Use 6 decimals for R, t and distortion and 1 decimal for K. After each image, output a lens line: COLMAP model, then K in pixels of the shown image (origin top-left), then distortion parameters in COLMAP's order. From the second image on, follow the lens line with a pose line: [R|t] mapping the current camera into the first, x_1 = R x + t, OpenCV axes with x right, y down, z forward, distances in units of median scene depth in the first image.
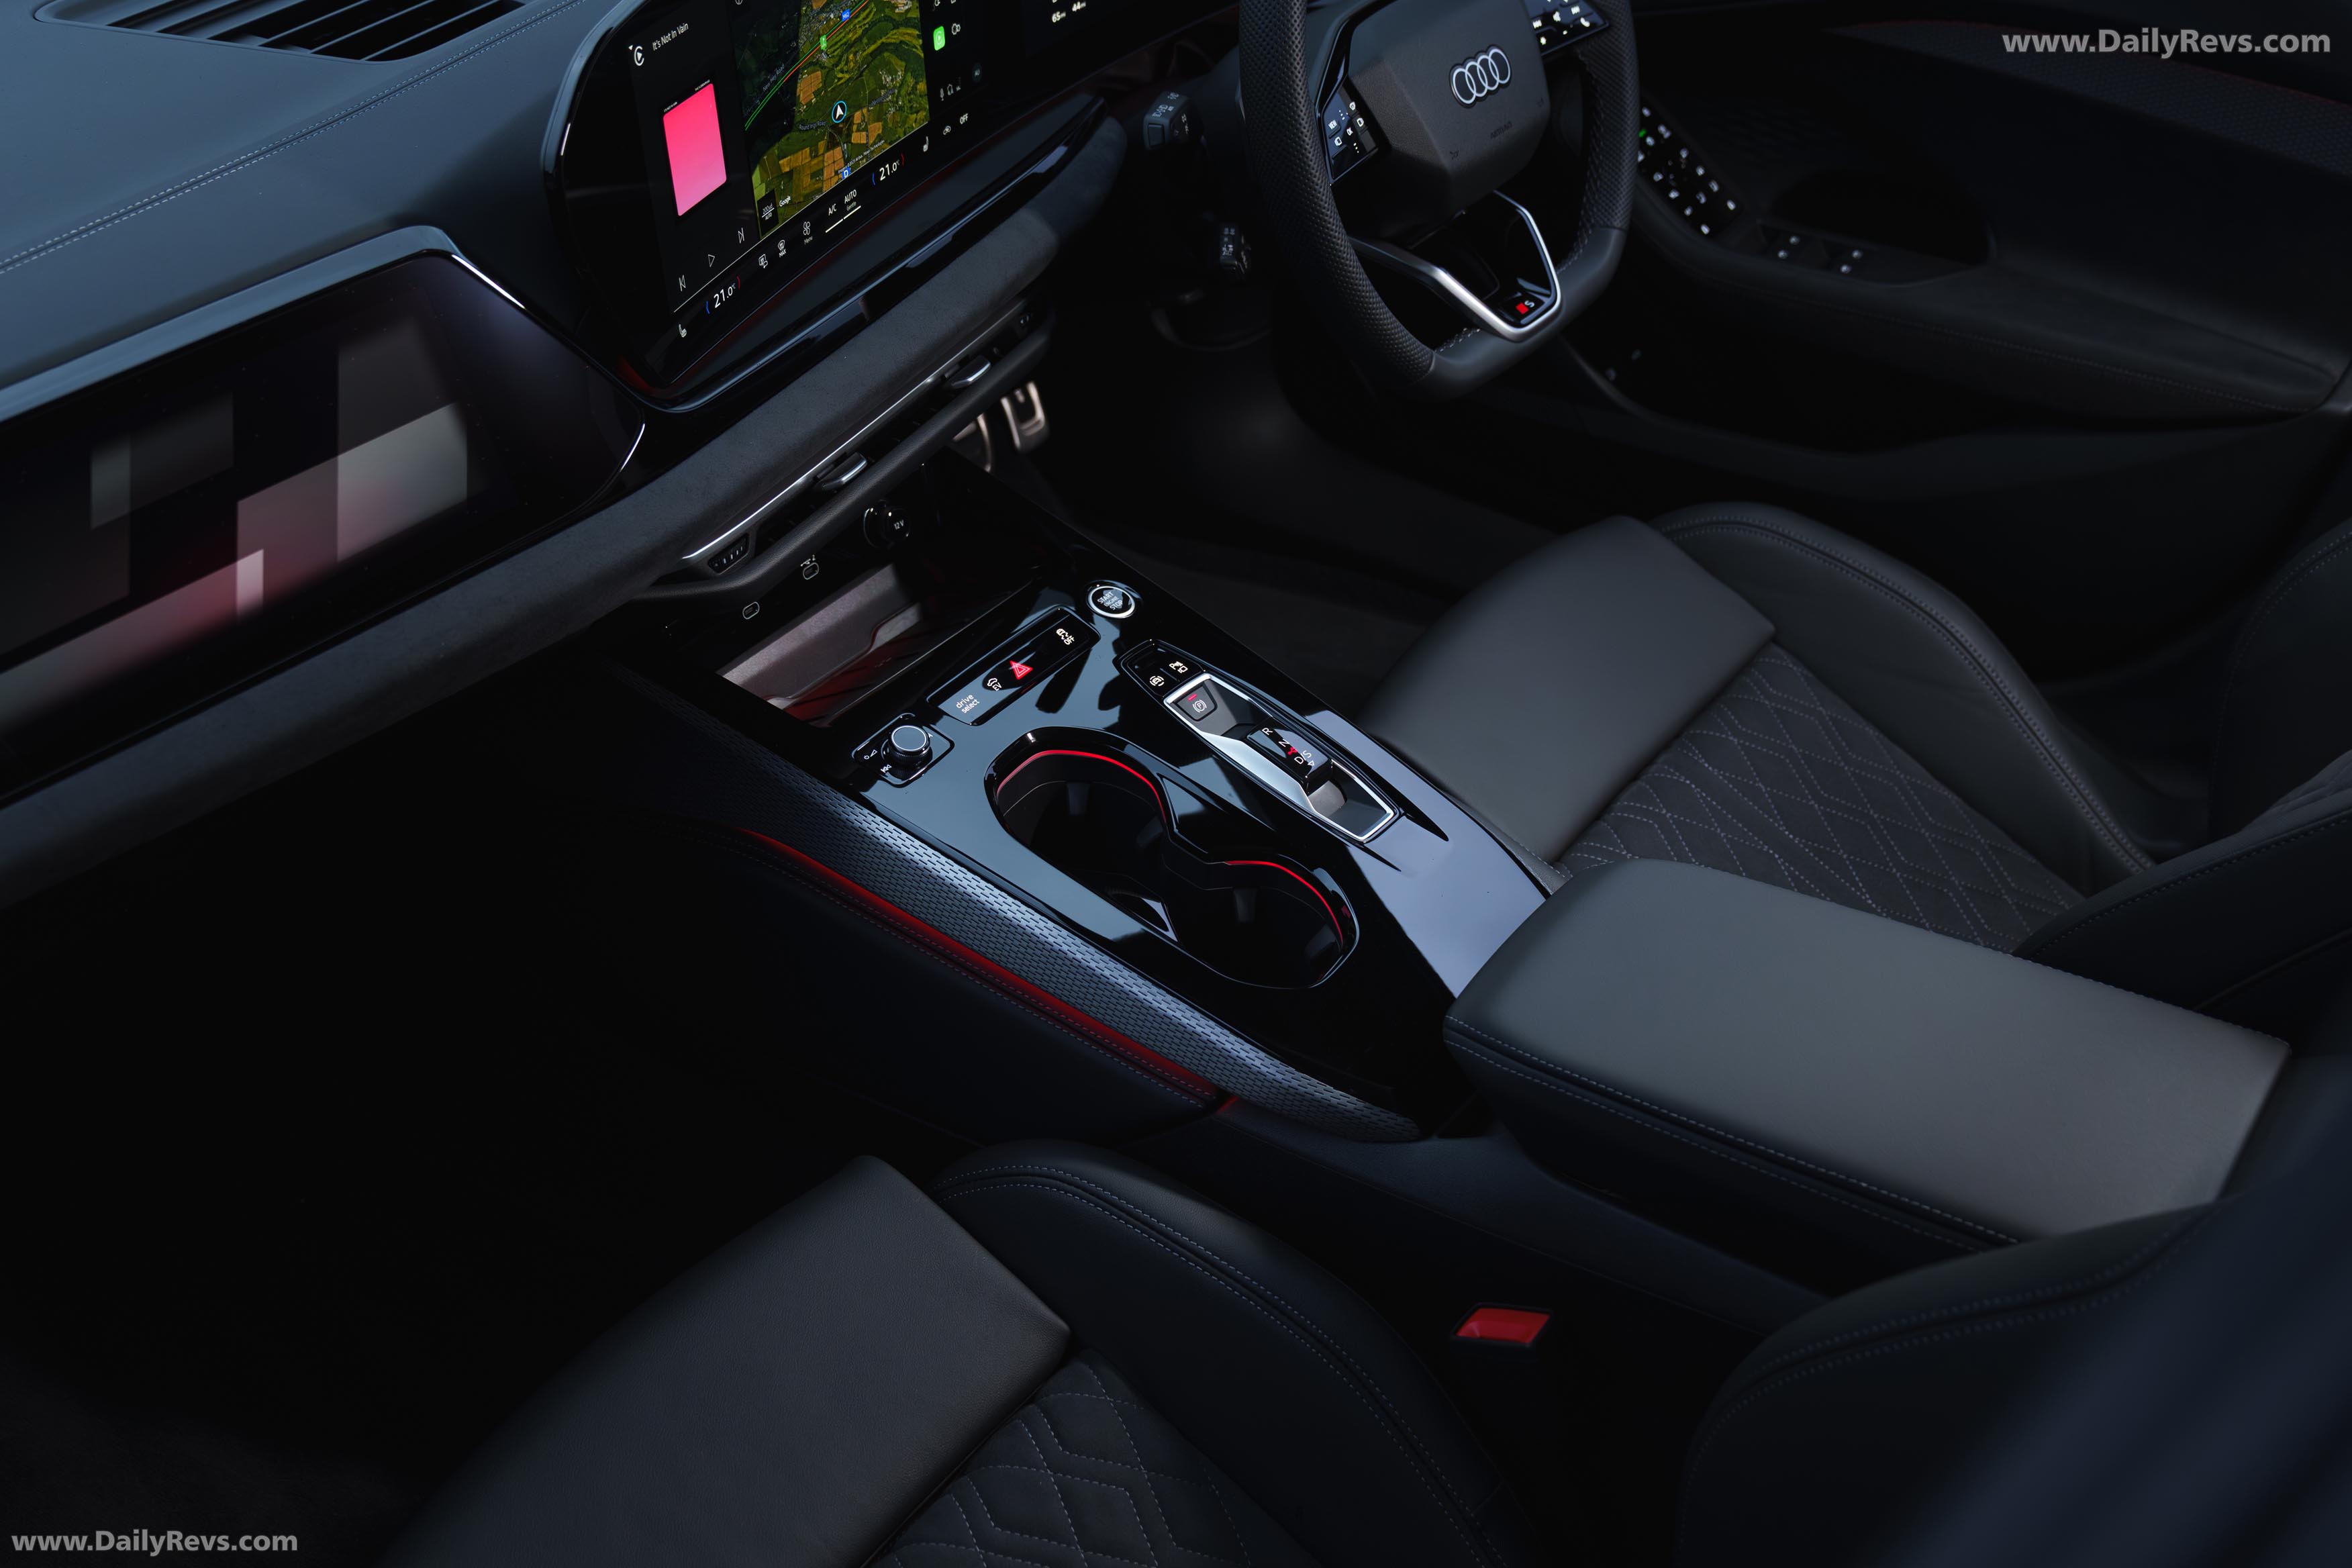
lens RADIAL K [[2375.2, 0, 1137.9], [0, 2375.2, 783.9], [0, 0, 1]] dist [-0.000630, 0.000000]
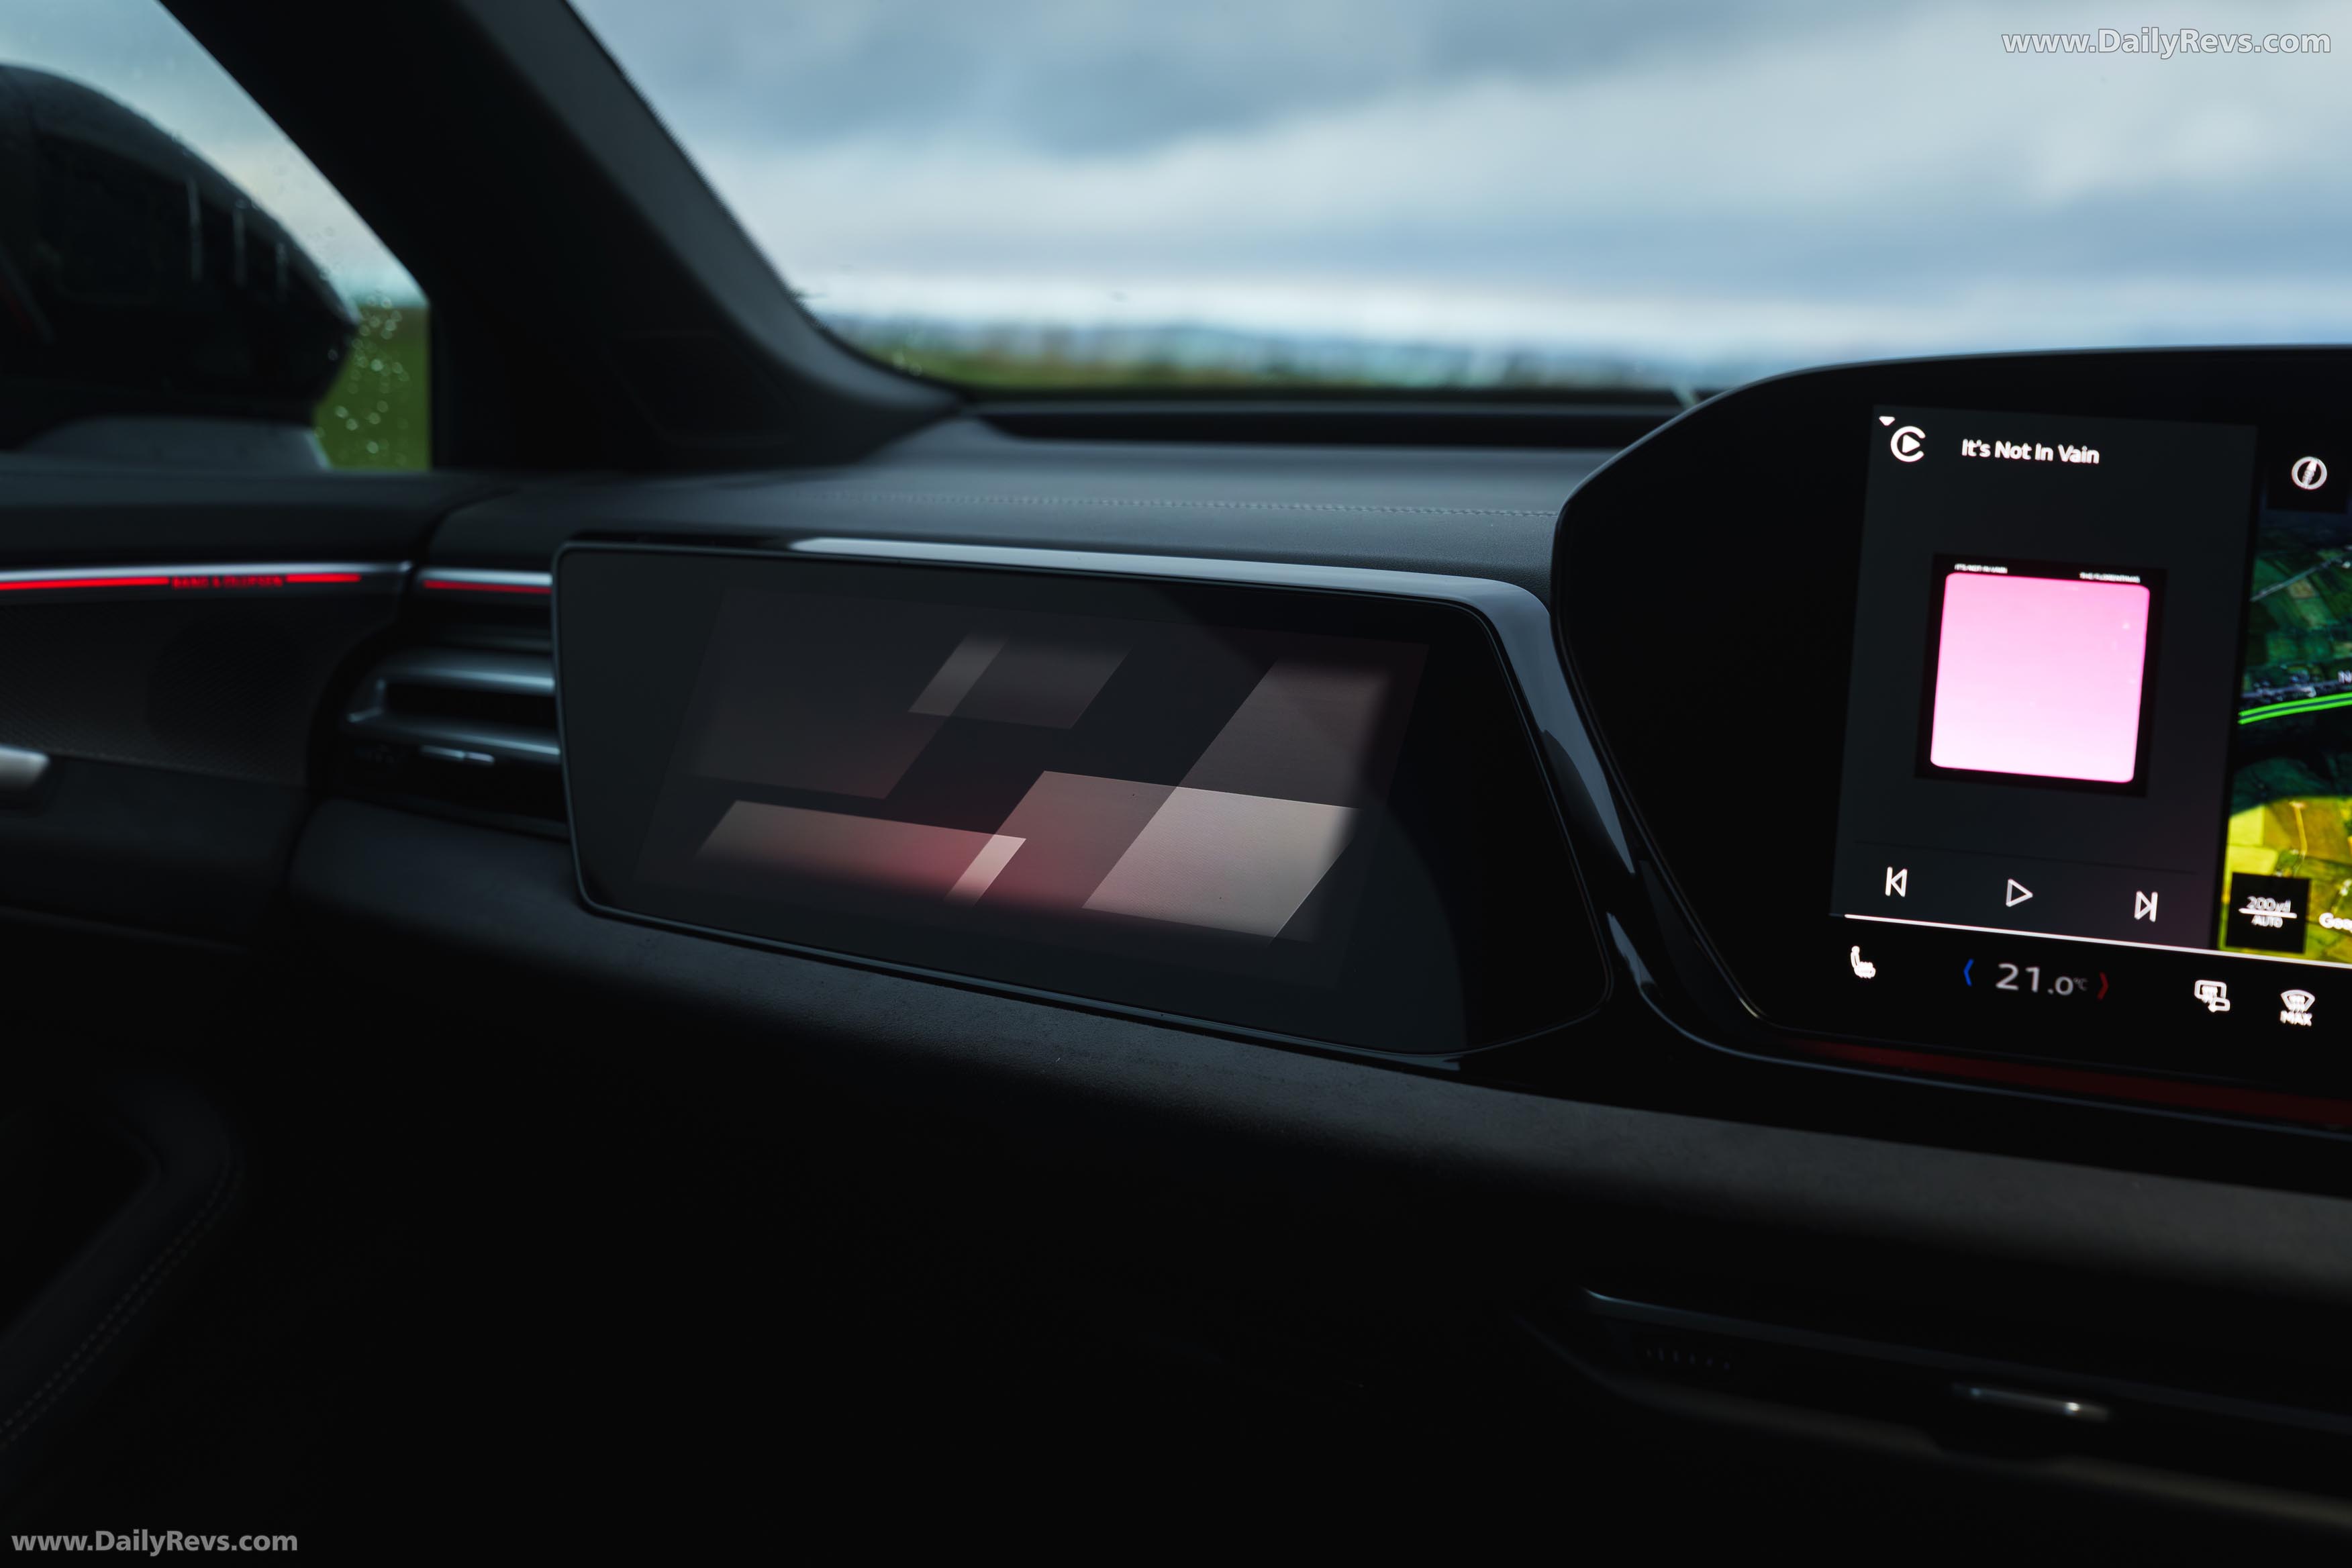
lens RADIAL K [[3343.6, 0, 1175.5], [0, 3343.6, 778.7], [0, 0, 1]] dist [0.019957, 0.000000]
pose [[0.029518, 0.128089, -0.991323, 0.561772], [-0.618260, 0.781623, 0.082584, -0.198066], [0.785419, 0.610458, 0.102264, 0.809333]]
